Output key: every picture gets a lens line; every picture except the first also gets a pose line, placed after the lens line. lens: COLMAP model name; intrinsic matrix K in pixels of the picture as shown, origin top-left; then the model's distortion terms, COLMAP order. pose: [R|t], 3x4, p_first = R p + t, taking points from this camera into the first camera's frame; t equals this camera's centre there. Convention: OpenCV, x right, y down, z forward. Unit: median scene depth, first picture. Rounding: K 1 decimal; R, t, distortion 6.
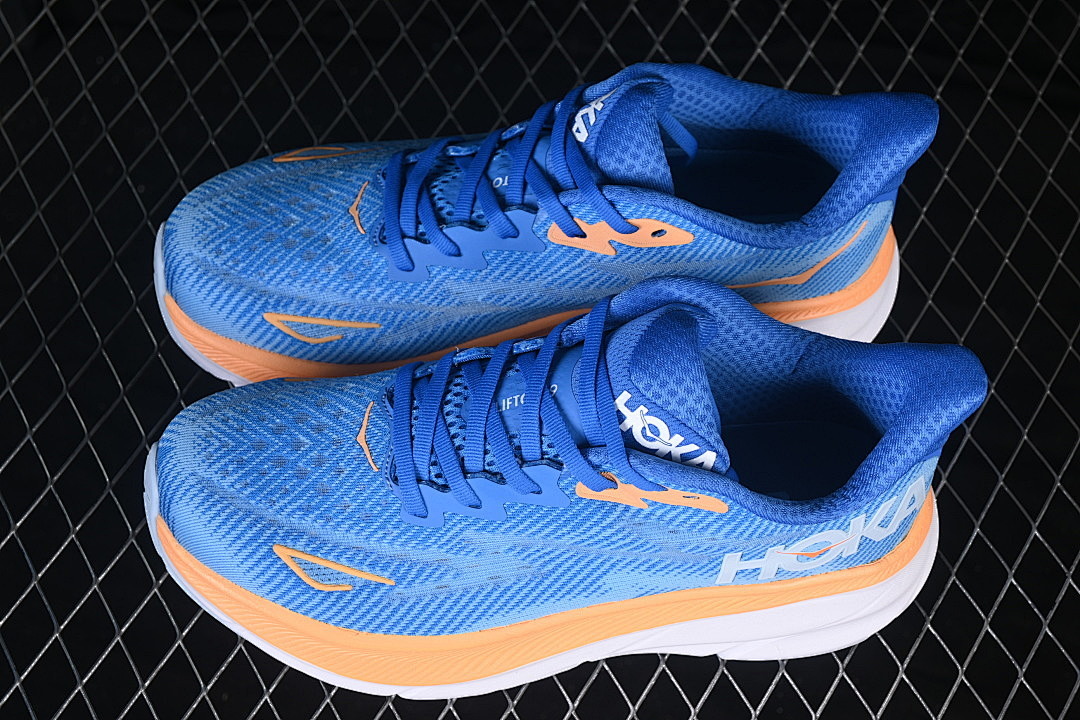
lens RADIAL K [[2330.1, 0, 540.0], [0, 2330.1, 360.0], [0, 0, 1]] dist [0.063967, -0.154189]
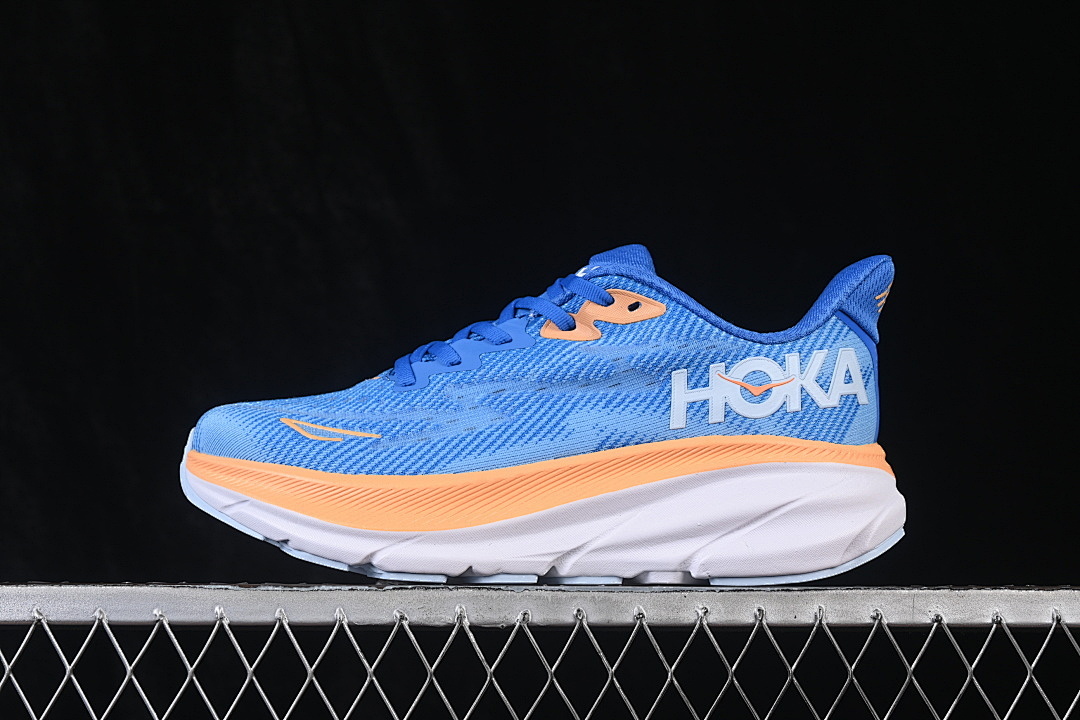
lens RADIAL K [[2330.1, 0, 540.0], [0, 2330.1, 360.0], [0, 0, 1]] dist [0.063967, -0.154189]
pose [[0.987073, -0.081902, -0.137761, 0.169024], [-0.086988, 0.448146, -0.889718, 1.063470], [0.134607, 0.890201, 0.435228, 0.493860]]
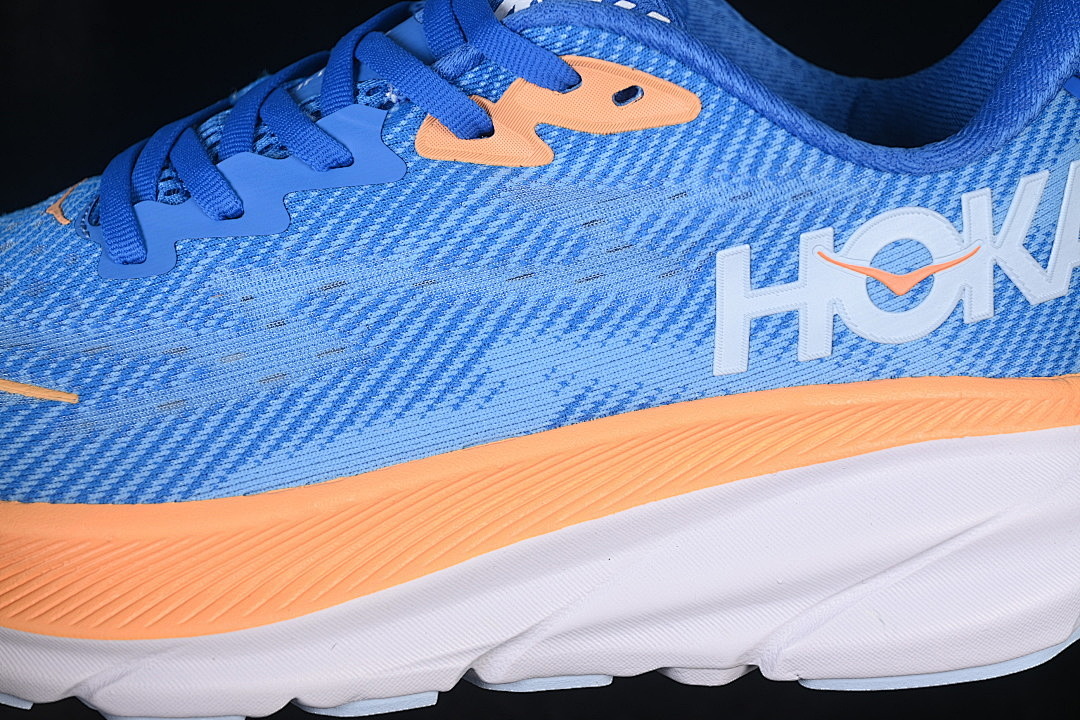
lens RADIAL K [[2330.1, 0, 540.0], [0, 2330.1, 360.0], [0, 0, 1]] dist [0.063967, -0.154189]
pose [[0.993409, -0.080018, -0.082070, 0.080028], [0.003368, 0.736069, -0.676898, 0.434464], [0.114573, 0.672160, 0.731487, 0.634333]]
